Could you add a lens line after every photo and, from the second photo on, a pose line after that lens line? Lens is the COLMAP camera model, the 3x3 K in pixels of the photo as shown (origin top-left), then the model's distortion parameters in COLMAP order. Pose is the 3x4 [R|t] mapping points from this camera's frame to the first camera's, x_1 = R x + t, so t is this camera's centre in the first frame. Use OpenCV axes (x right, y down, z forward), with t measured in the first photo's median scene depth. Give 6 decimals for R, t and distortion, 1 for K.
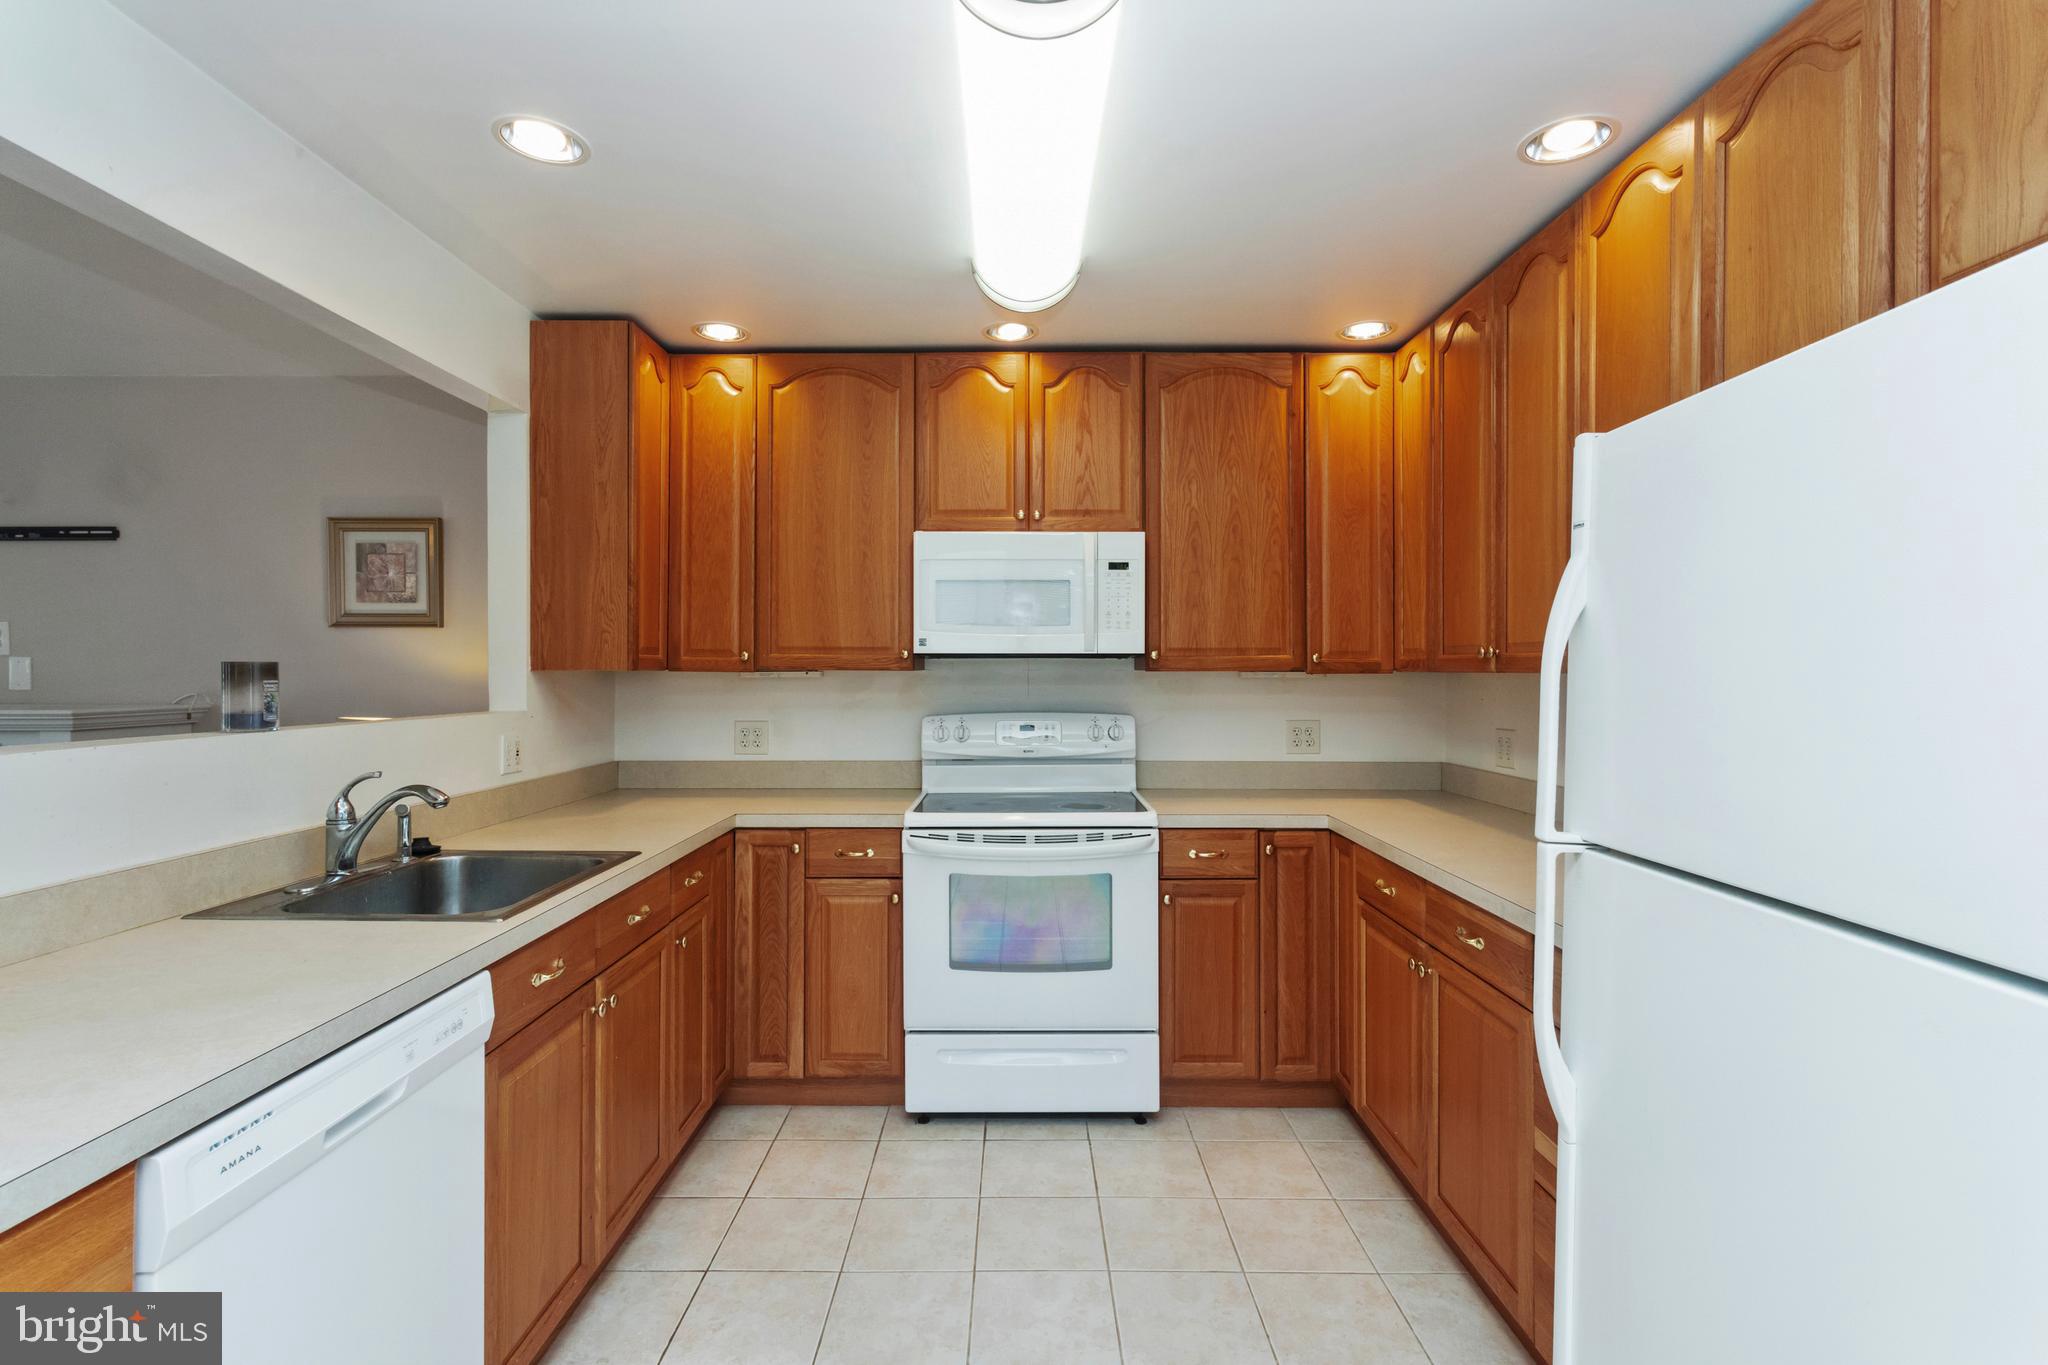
lens RADIAL K [[967.6, 0, 1024.0], [0, 967.6, 668.8], [0, 0, 1]] dist [-0.001958, 0.001826]
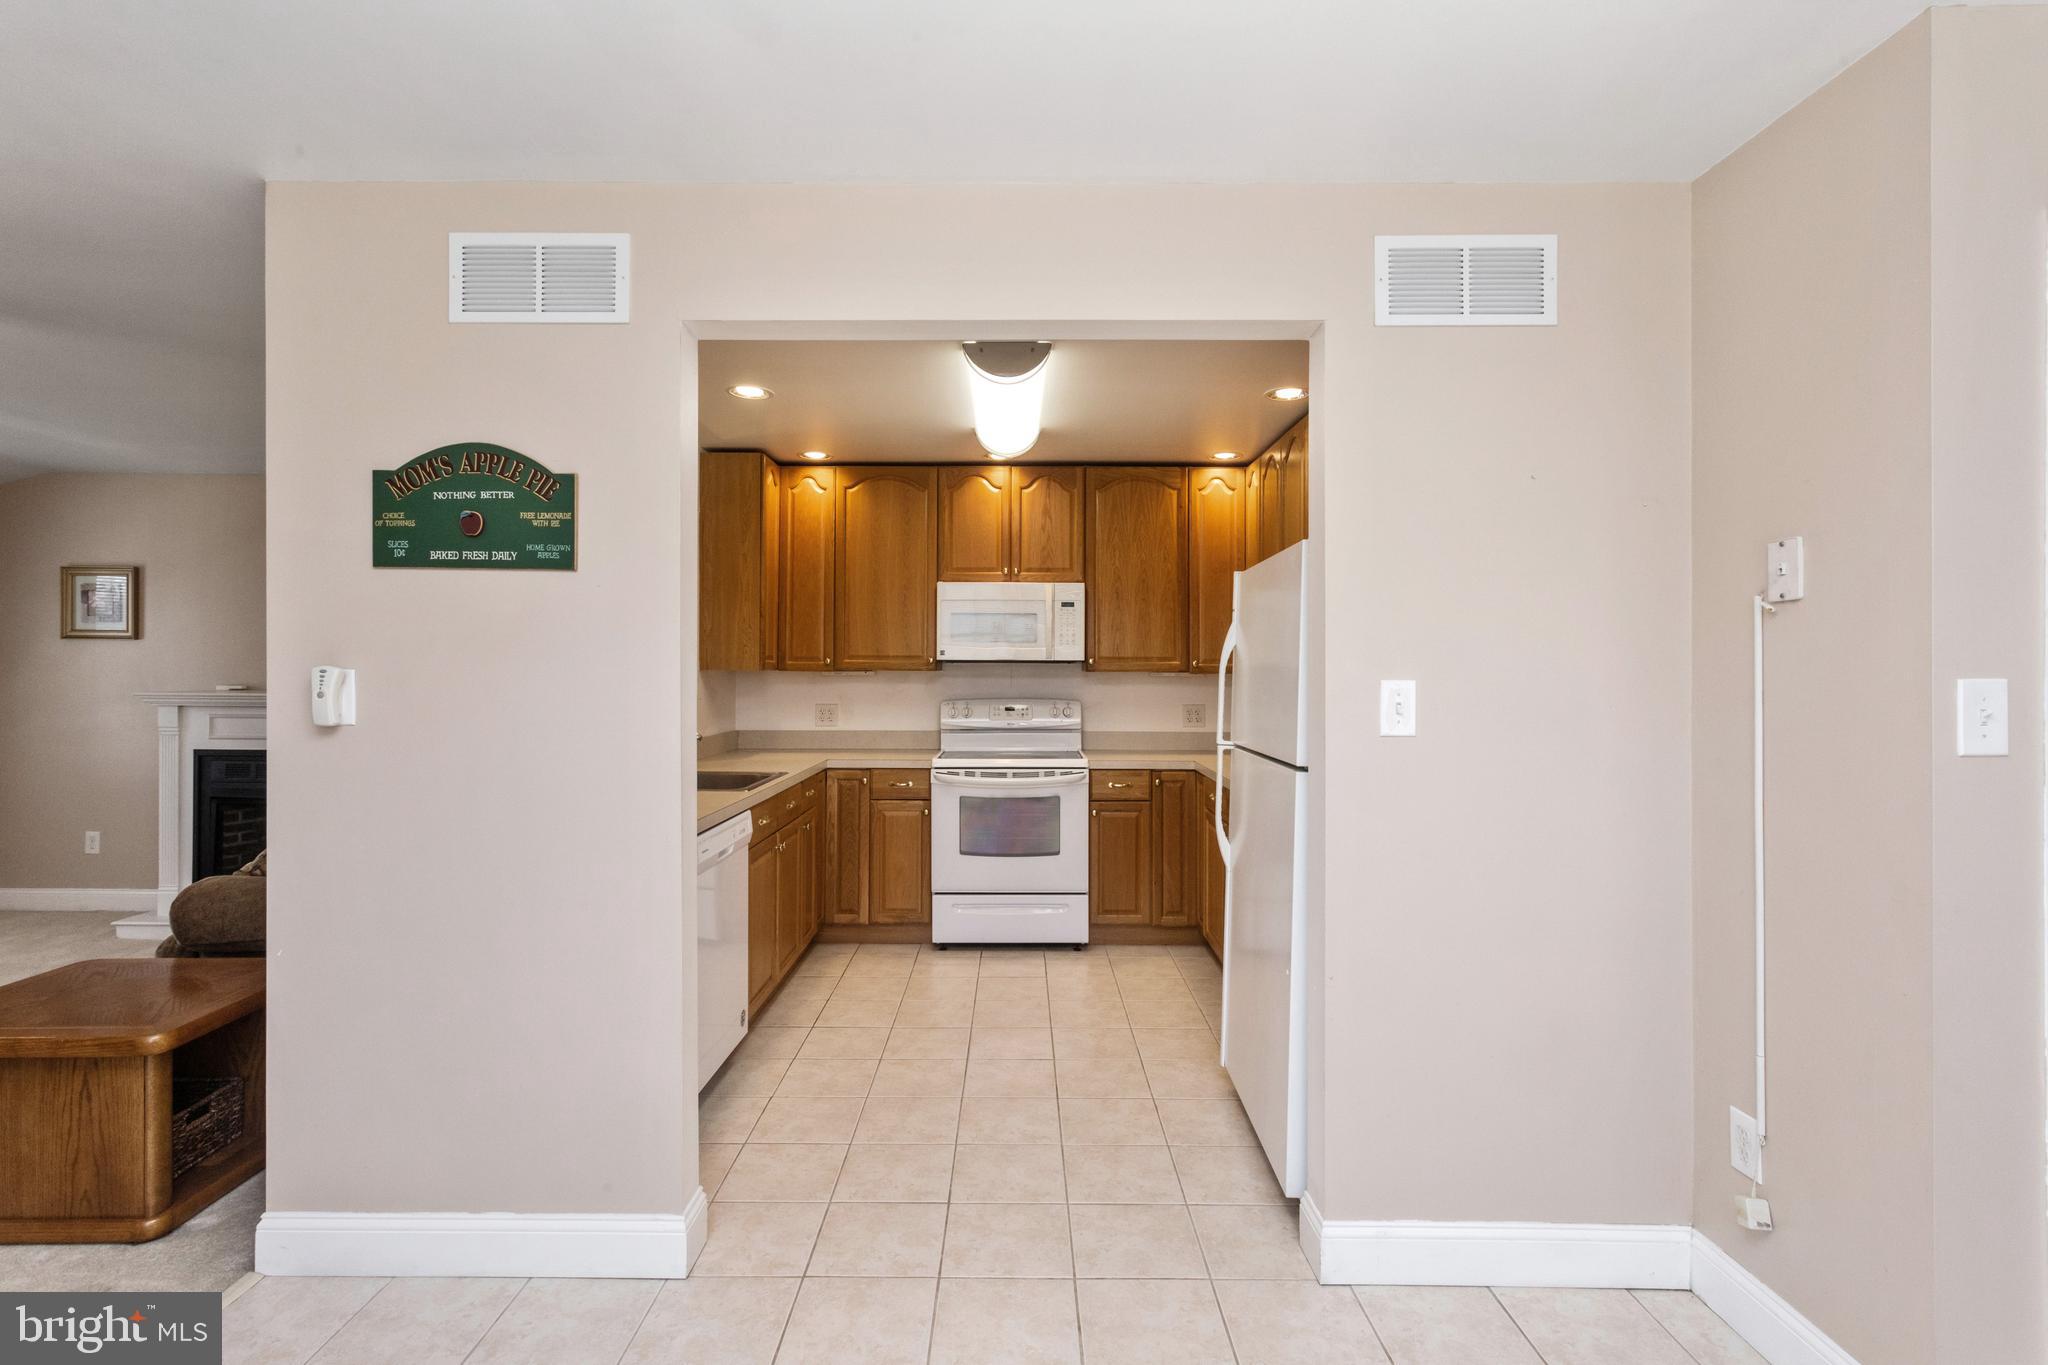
lens RADIAL K [[967.6, 0, 1032.7], [0, 967.6, 668.6], [0, 0, 1]] dist [-0.001958, 0.001826]
pose [[0.999951, 0.003003, 0.009392, 0.025776], [-0.002990, 0.999995, -0.001374, -0.000250], [-0.009396, 0.001346, 0.999955, -0.554301]]
